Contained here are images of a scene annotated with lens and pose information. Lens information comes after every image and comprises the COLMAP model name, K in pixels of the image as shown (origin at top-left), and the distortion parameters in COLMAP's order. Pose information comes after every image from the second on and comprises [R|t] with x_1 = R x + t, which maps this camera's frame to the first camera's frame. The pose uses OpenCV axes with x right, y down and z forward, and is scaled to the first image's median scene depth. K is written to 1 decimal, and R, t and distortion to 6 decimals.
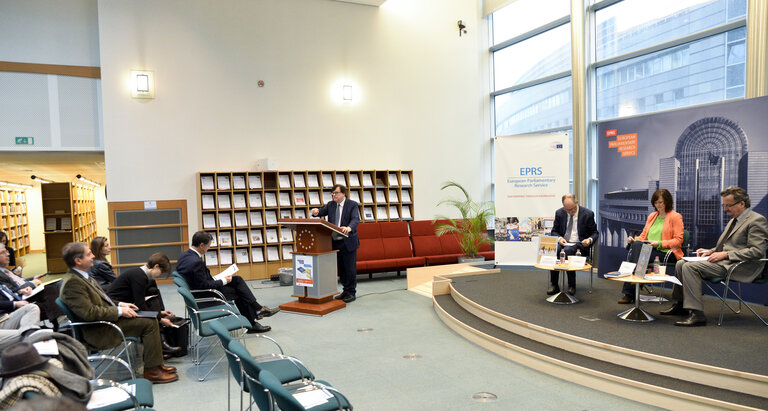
lens RADIAL K [[561.8, 0, 359.7], [0, 561.8, 225.9], [0, 0, 1]] dist [-0.060716, 0.054734]
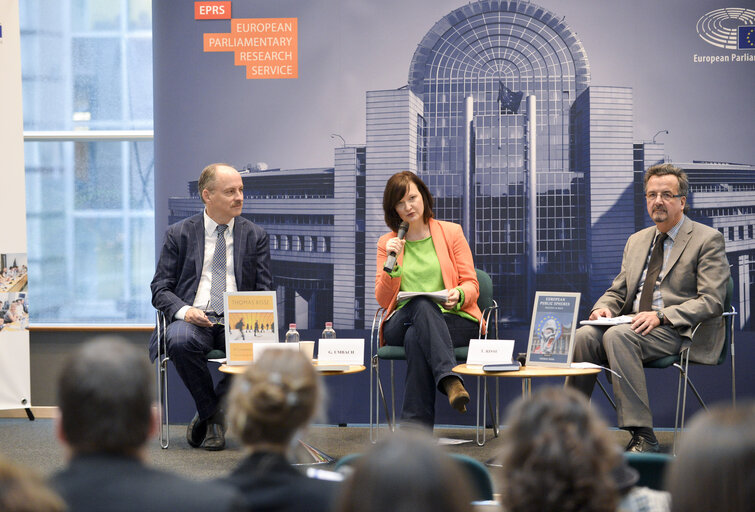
lens RADIAL K [[2659.3, 0, 378.7], [0, 2659.3, 256.0], [0, 0, 1]] dist [0.262355, 0.000000]
pose [[0.551456, -0.005306, 0.834187, -0.784350], [0.042306, 0.998871, -0.021613, 0.027290], [-0.833130, 0.047210, 0.551058, -0.021934]]
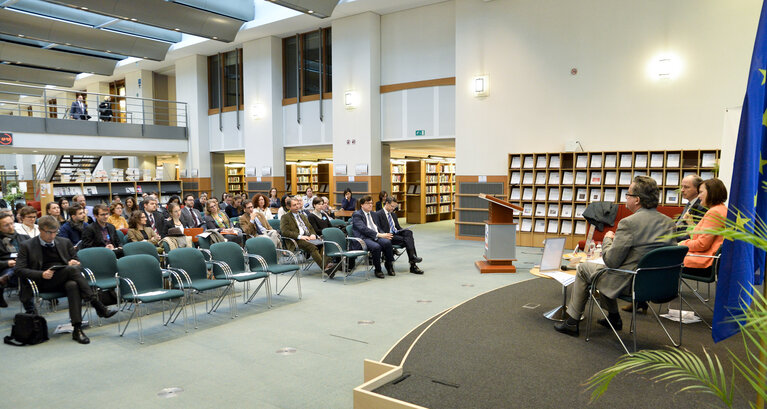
lens RADIAL K [[540.7, 0, 385.2], [0, 540.7, 206.2], [0, 0, 1]] dist [-0.036470, -0.000345]
pose [[0.531871, 0.074649, -0.843529, 0.655501], [-0.063417, 0.996821, 0.048228, -0.024081], [0.844448, 0.027843, 0.534914, 0.165781]]
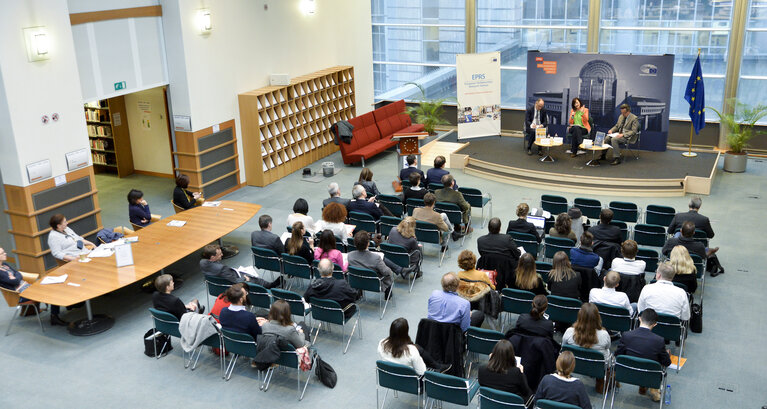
lens RADIAL K [[843.8, 0, 385.9], [0, 843.8, 206.7], [0, 0, 1]] dist [0.090903, 0.000000]
pose [[0.749855, -0.198979, 0.630971, -1.443479], [0.047451, 0.967421, 0.248688, -0.346612], [-0.659898, -0.156539, 0.734867, -0.614487]]
